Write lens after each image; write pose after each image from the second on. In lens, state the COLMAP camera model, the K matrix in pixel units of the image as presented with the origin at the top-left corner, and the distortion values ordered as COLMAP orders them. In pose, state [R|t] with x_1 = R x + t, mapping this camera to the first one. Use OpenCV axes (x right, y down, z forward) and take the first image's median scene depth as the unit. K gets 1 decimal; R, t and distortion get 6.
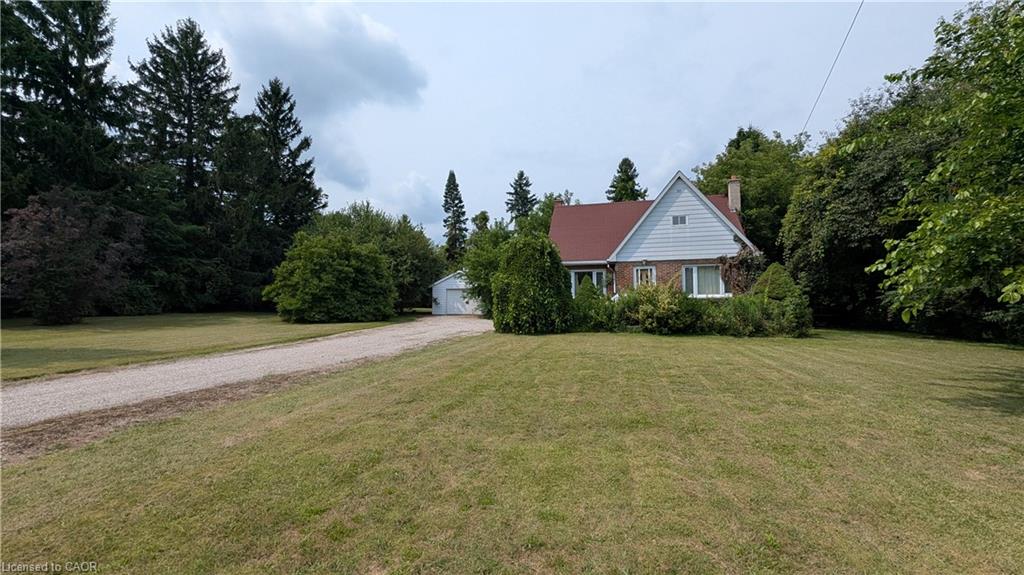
lens RADIAL K [[420.8, 0, 508.9], [0, 420.8, 284.7], [0, 0, 1]] dist [0.001351, 0.000315]
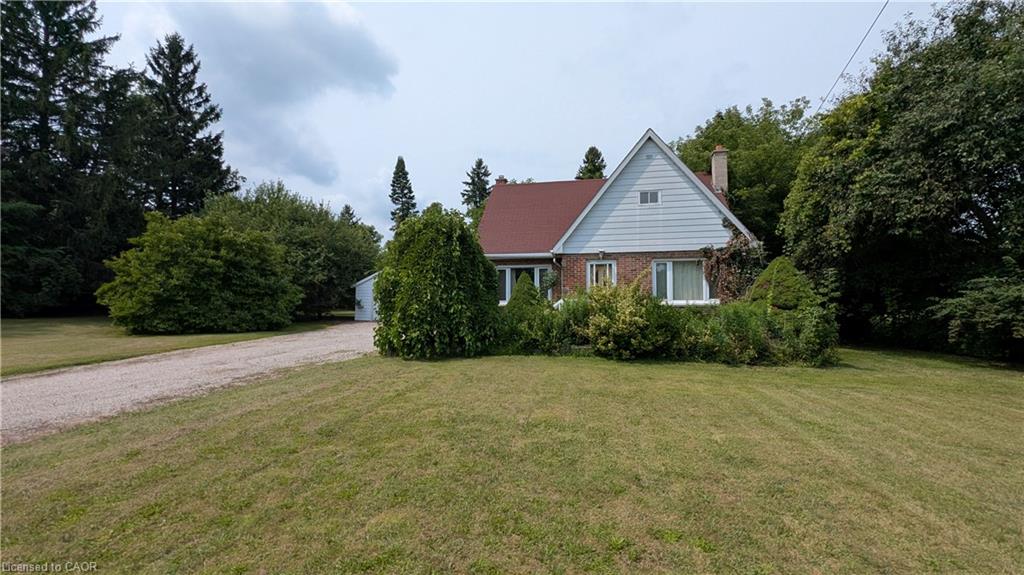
lens RADIAL K [[420.8, 0, 510.4], [0, 420.8, 286.1], [0, 0, 1]] dist [0.001351, 0.000315]
pose [[0.997989, 0.009507, 0.062664, 0.080276], [-0.009487, 0.999955, -0.000612, 0.001420], [-0.062667, 0.000016, 0.998035, 0.190901]]
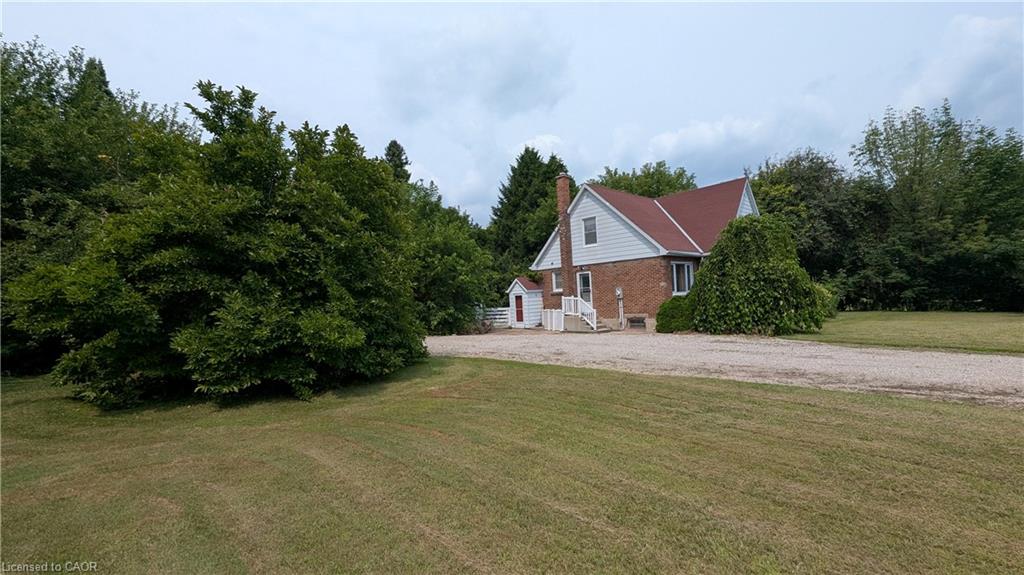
lens RADIAL K [[420.8, 0, 513.1], [0, 420.8, 284.5], [0, 0, 1]] dist [0.001351, 0.000315]
pose [[0.529803, 0.008327, 0.848080, -0.556816], [0.011214, 0.999796, -0.016822, 0.017597], [-0.848047, 0.018423, 0.529601, 0.607880]]
